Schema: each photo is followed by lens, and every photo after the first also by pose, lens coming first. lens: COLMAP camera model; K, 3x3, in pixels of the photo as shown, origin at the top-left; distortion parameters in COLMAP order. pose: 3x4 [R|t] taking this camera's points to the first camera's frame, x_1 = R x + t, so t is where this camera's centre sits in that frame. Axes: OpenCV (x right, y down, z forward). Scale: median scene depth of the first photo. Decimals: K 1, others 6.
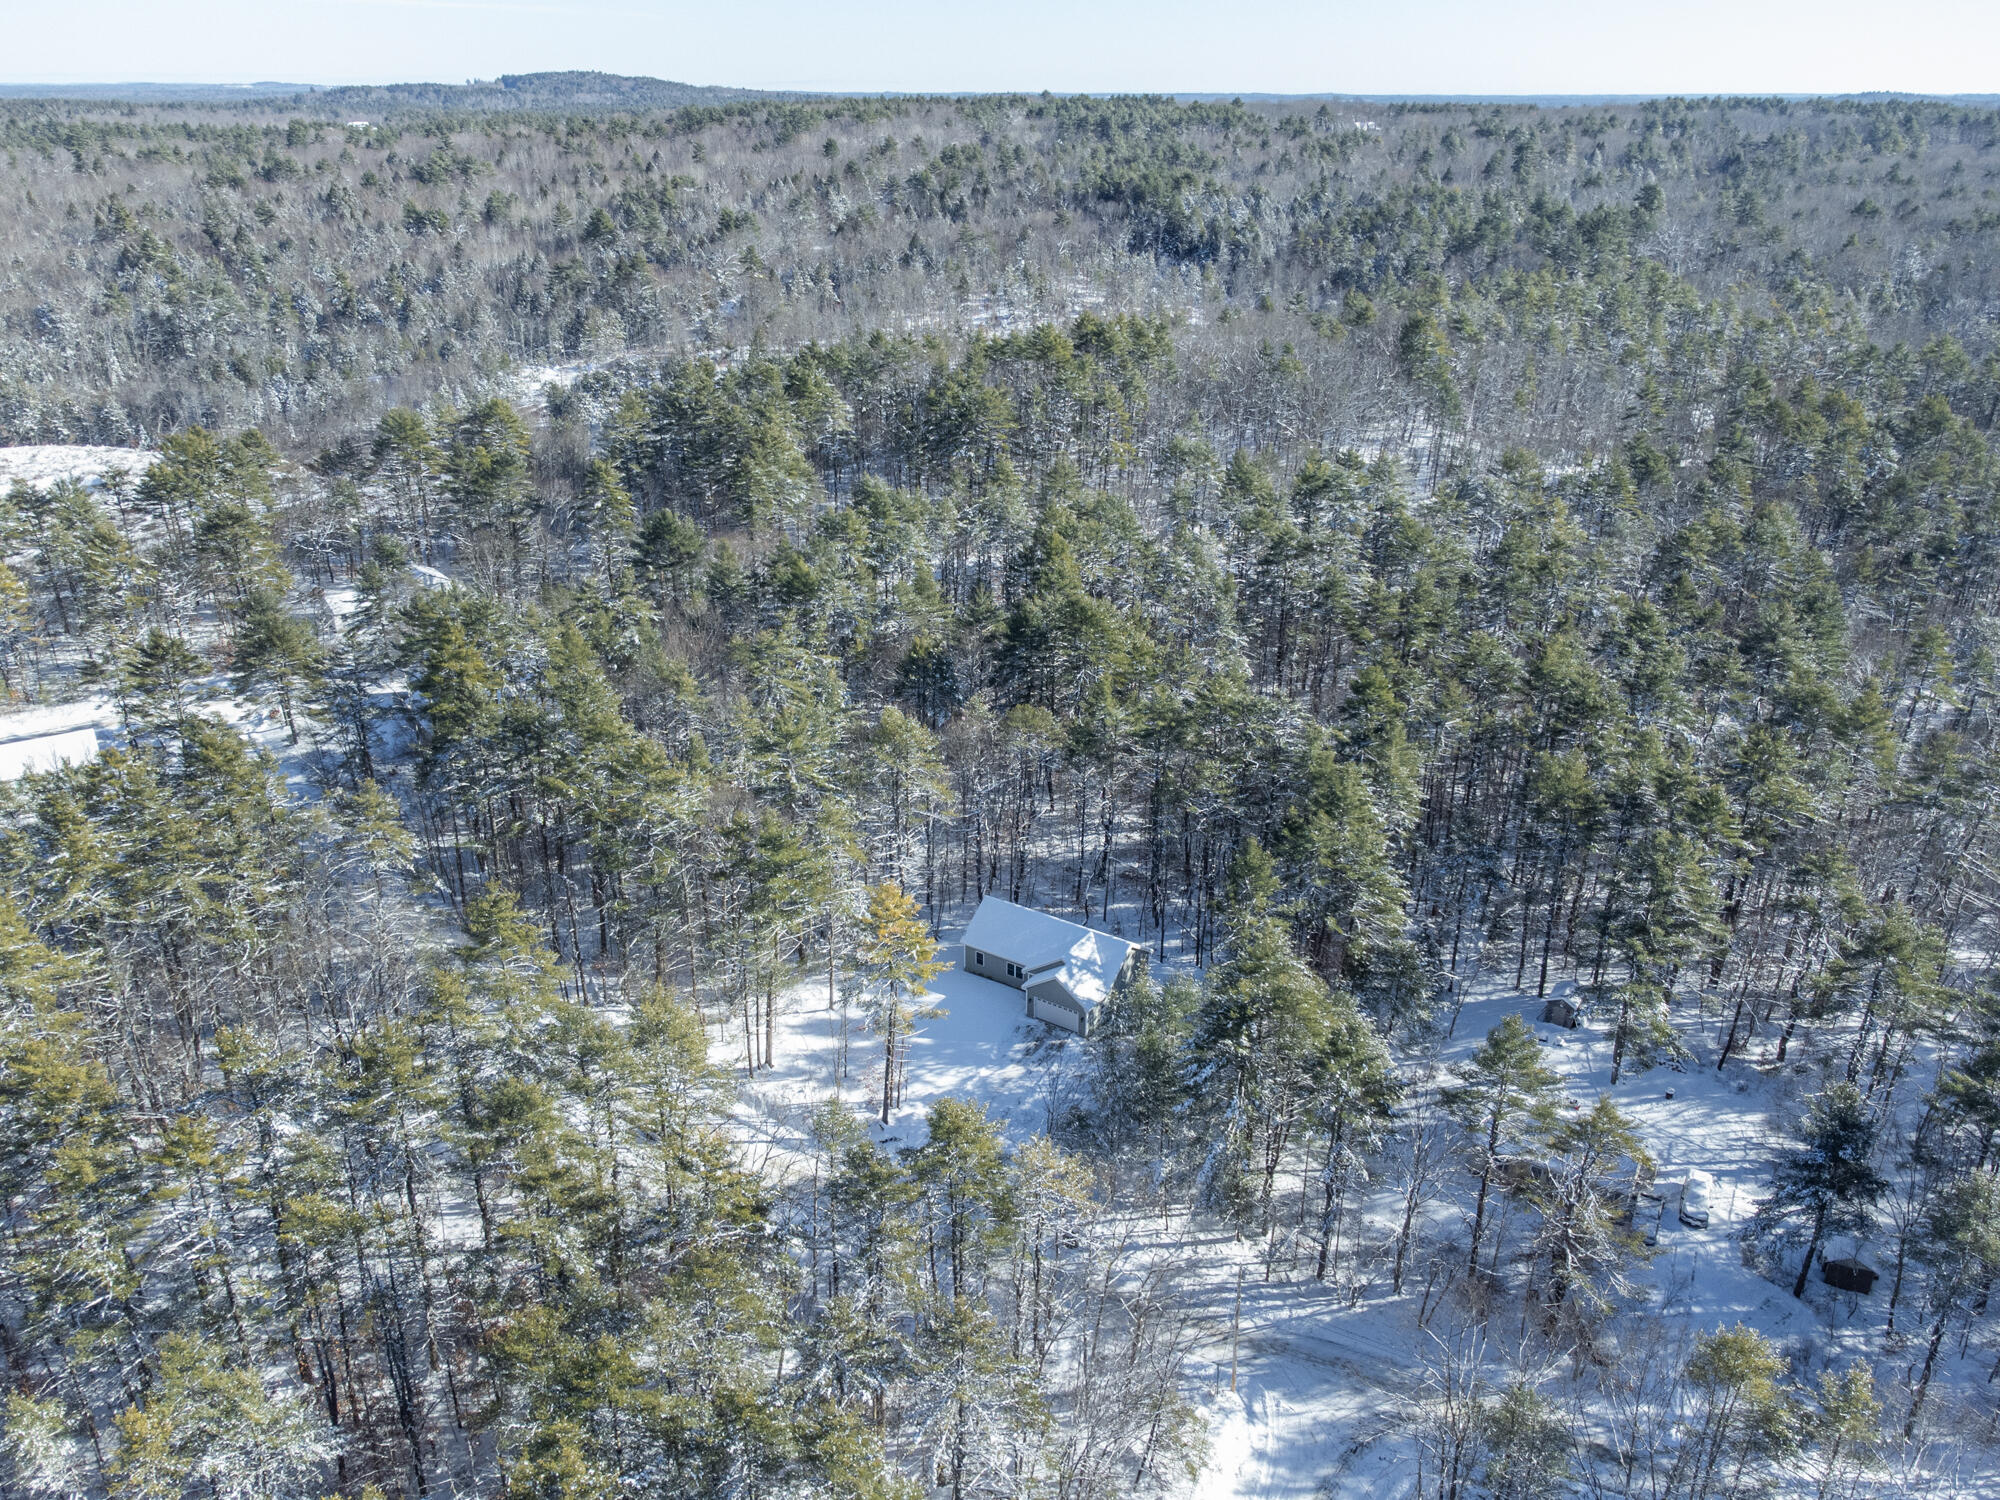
lens RADIAL K [[1471.1, 0, 1000.0], [0, 1471.1, 750.0], [0, 0, 1]] dist [0.001815, -0.001799]
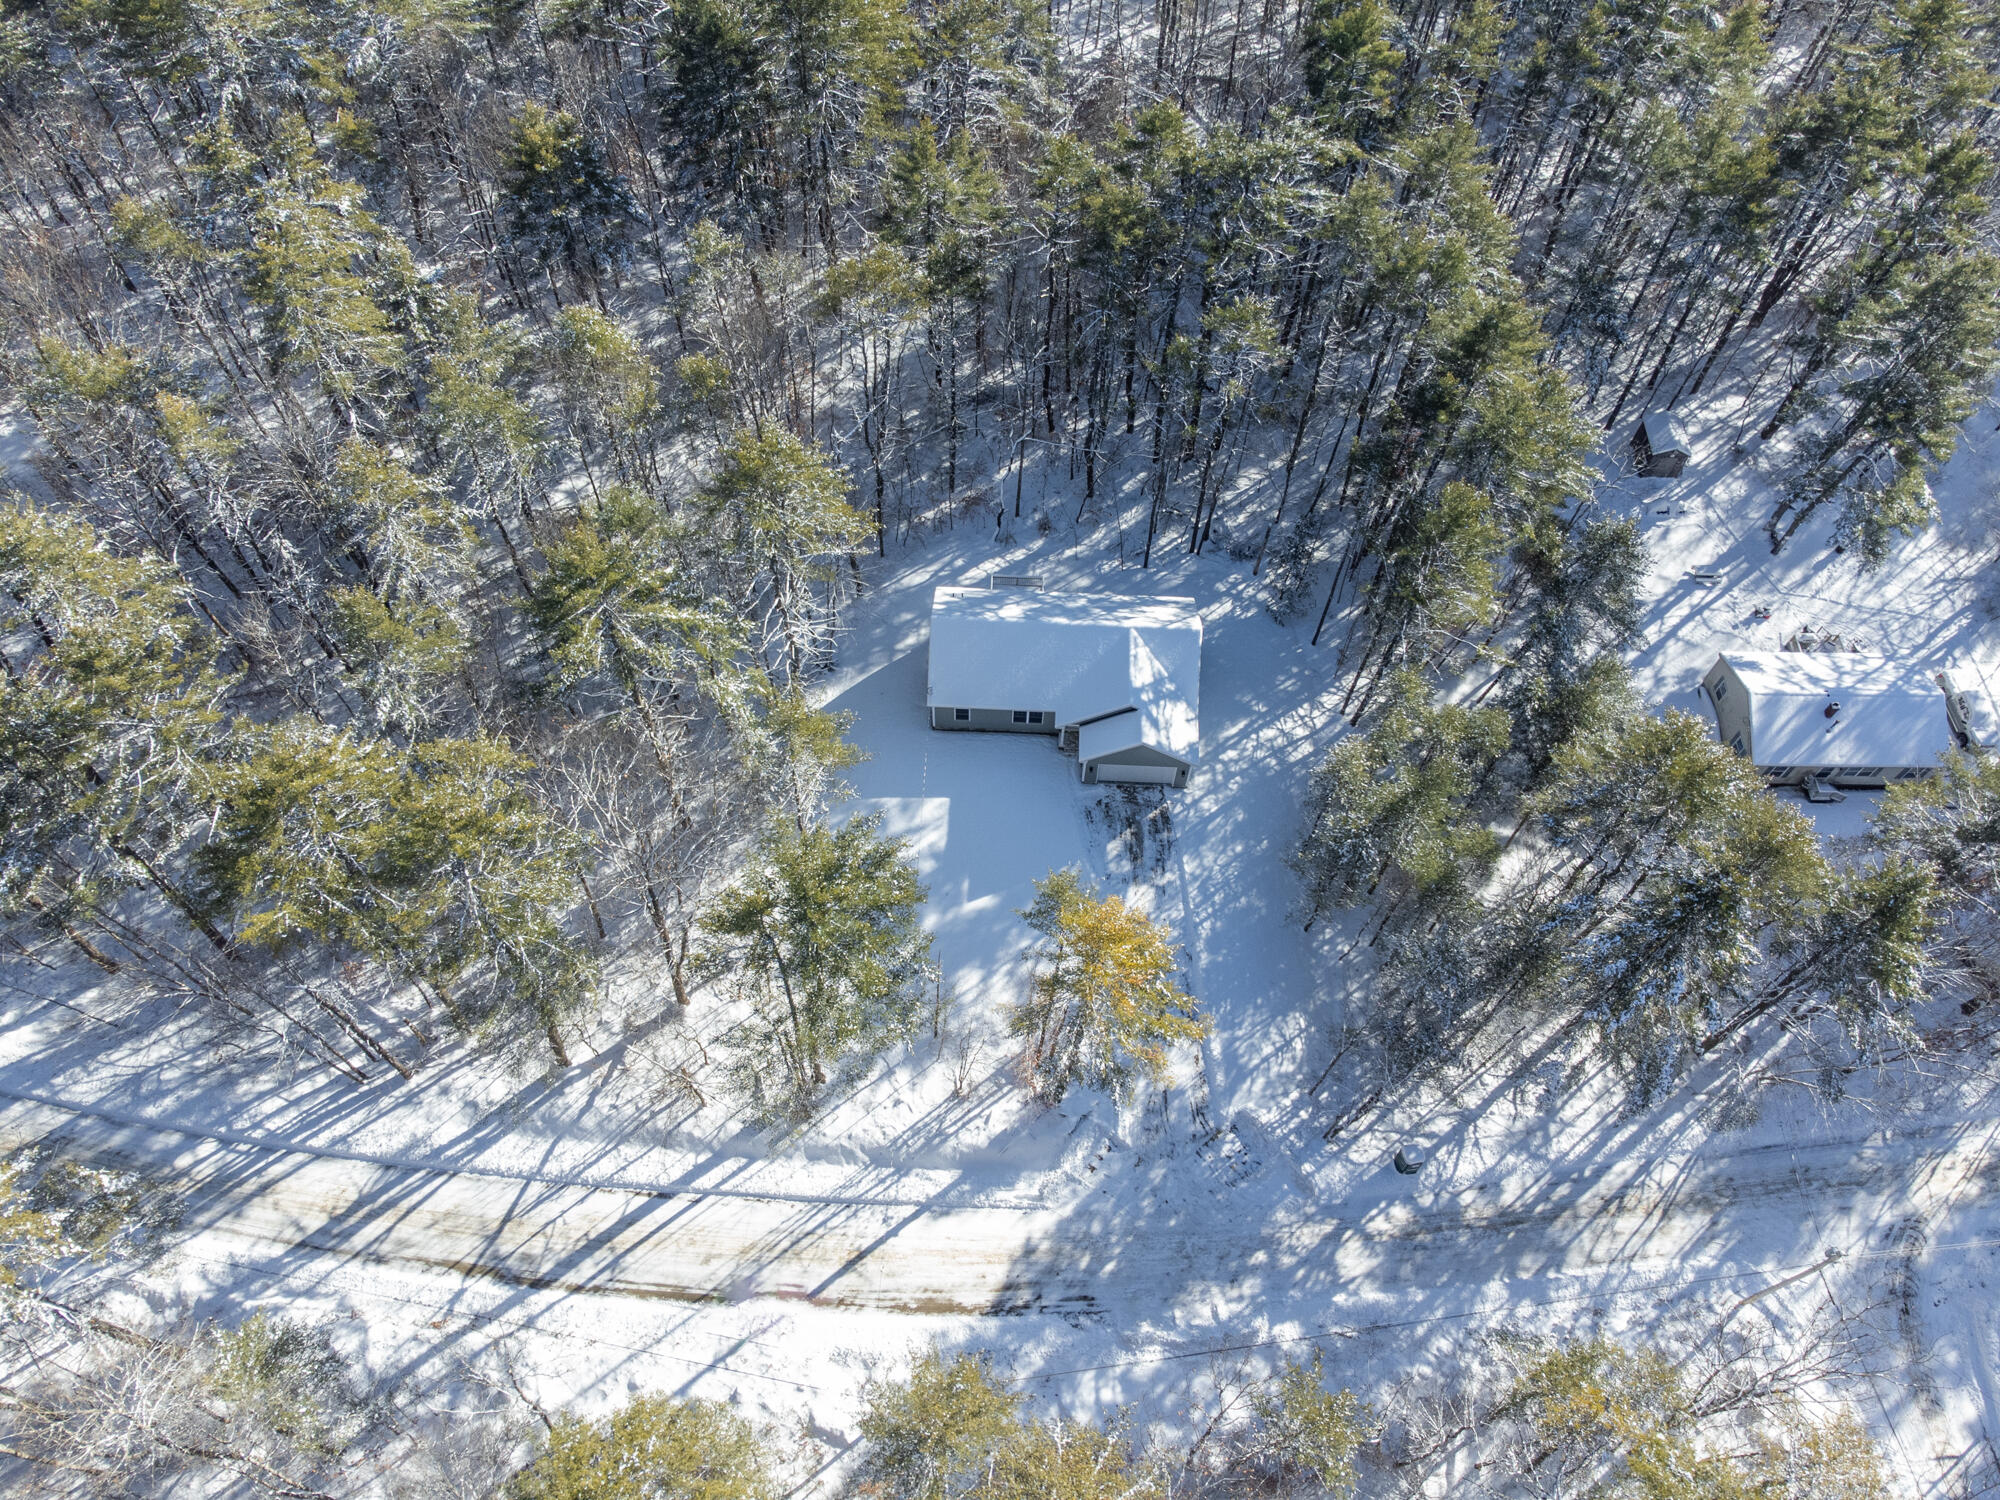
lens RADIAL K [[1529.2, 0, 1000.0], [0, 1529.2, 750.0], [0, 0, 1]] dist [0.001713, 0.003852]
pose [[0.860067, -0.438331, 0.261058, -0.191247], [0.206406, 0.766904, 0.607663, -0.264273], [-0.466564, -0.468747, 0.750063, 0.508559]]
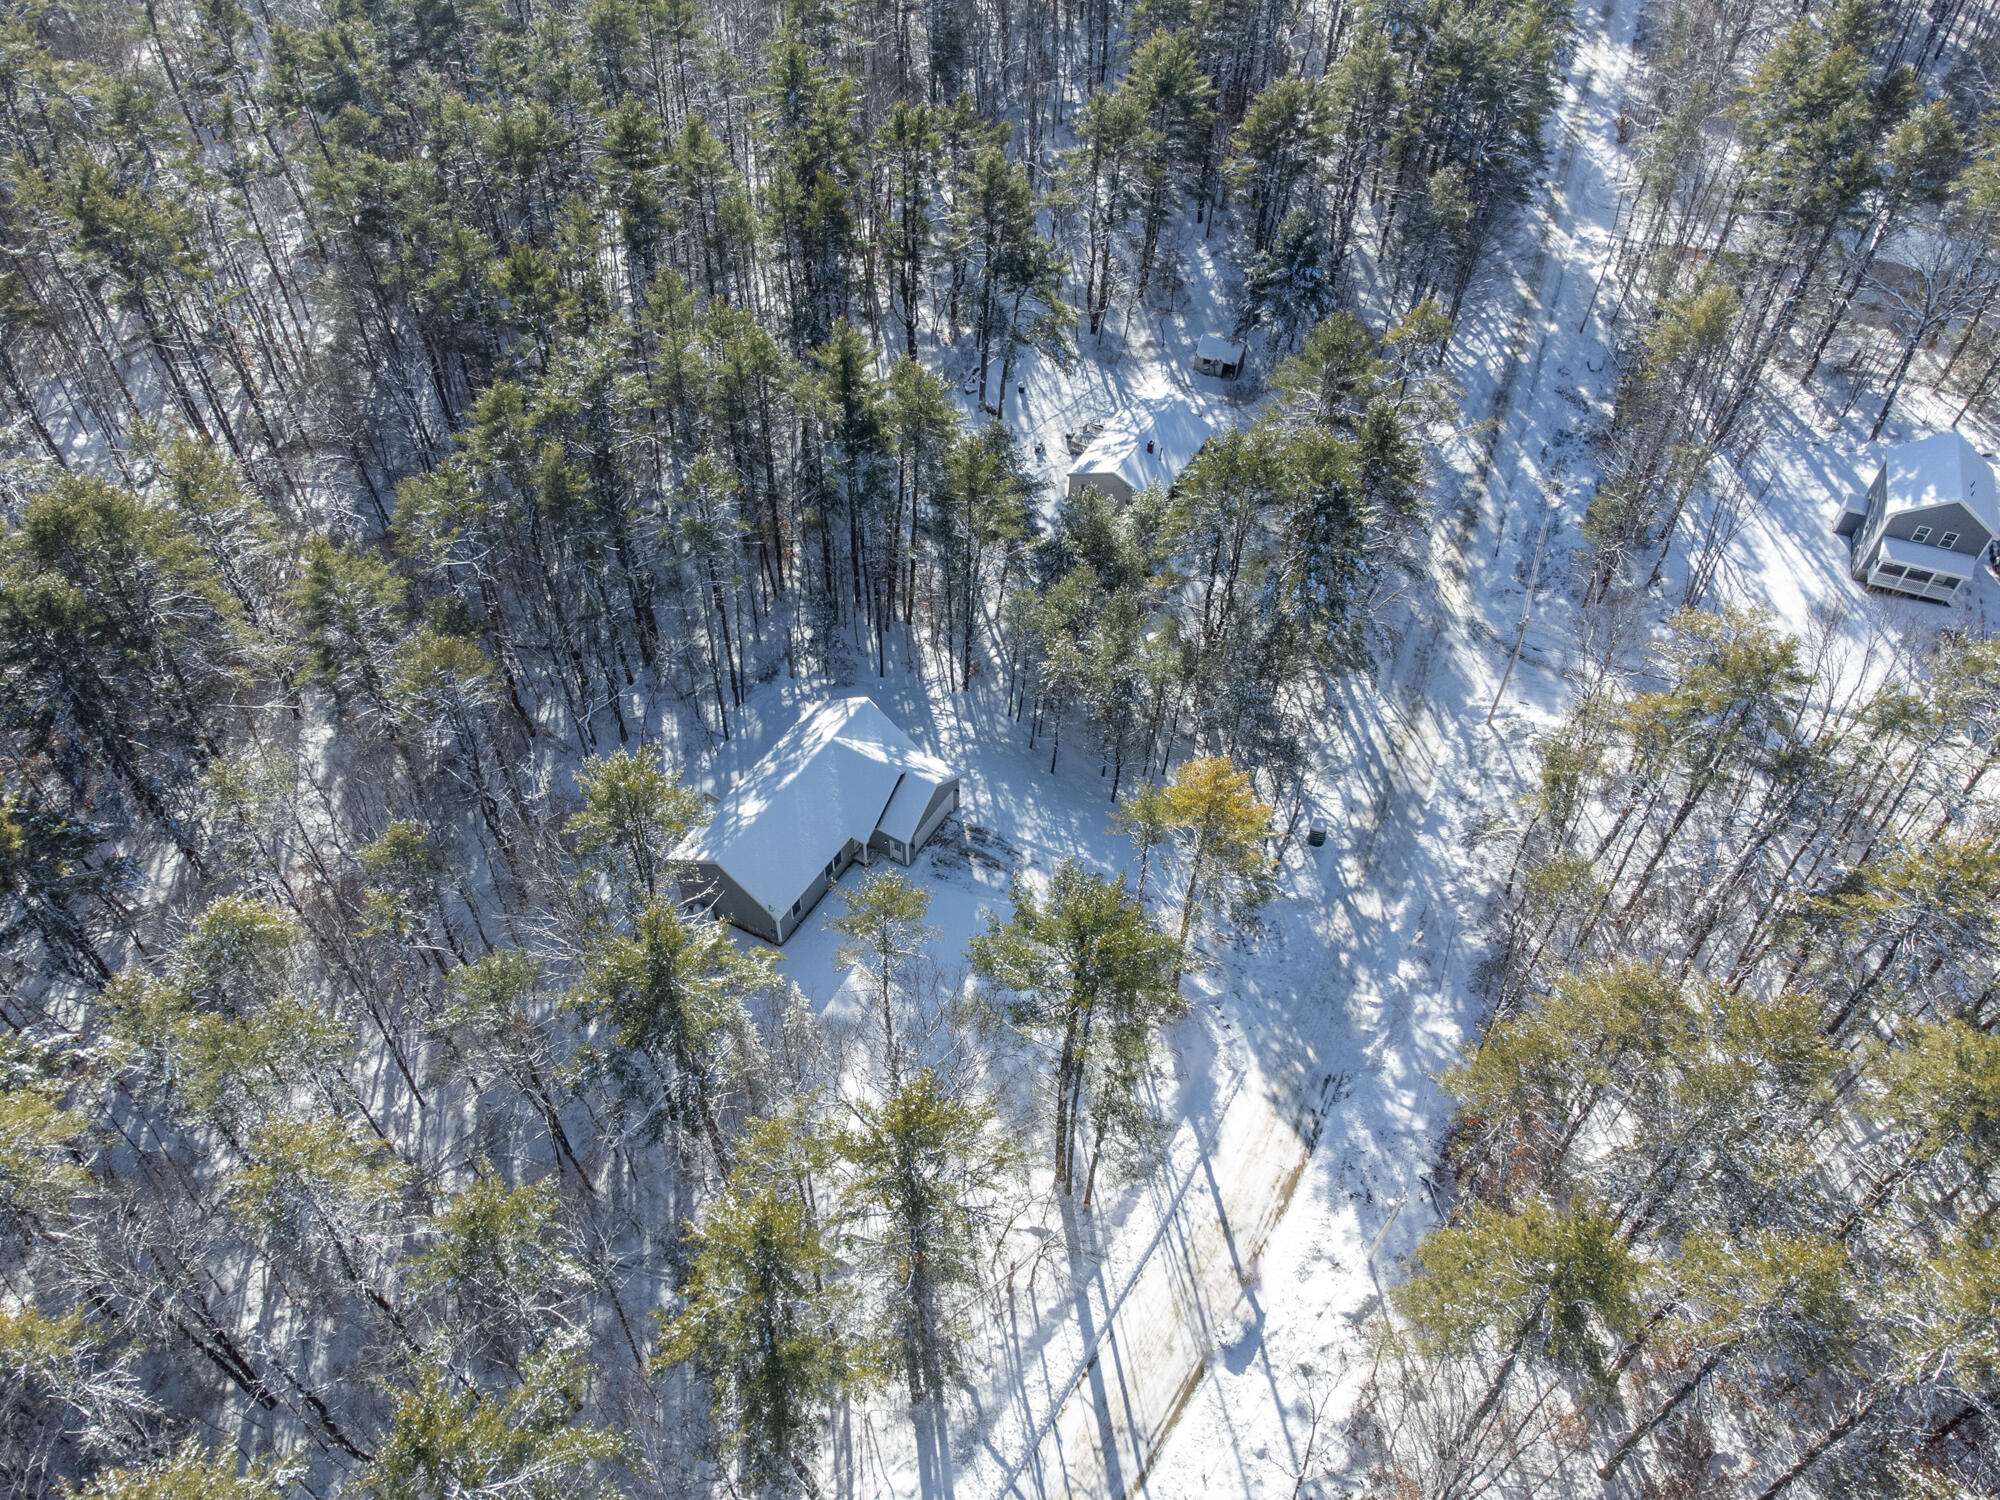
lens RADIAL K [[1471.1, 0, 1000.0], [0, 1471.1, 750.0], [0, 0, 1]] dist [0.001815, -0.001799]
pose [[-0.031697, -0.763092, 0.645512, -0.414396], [0.390480, 0.585057, 0.710798, -0.358386], [-0.920066, 0.274589, 0.279428, 0.746005]]
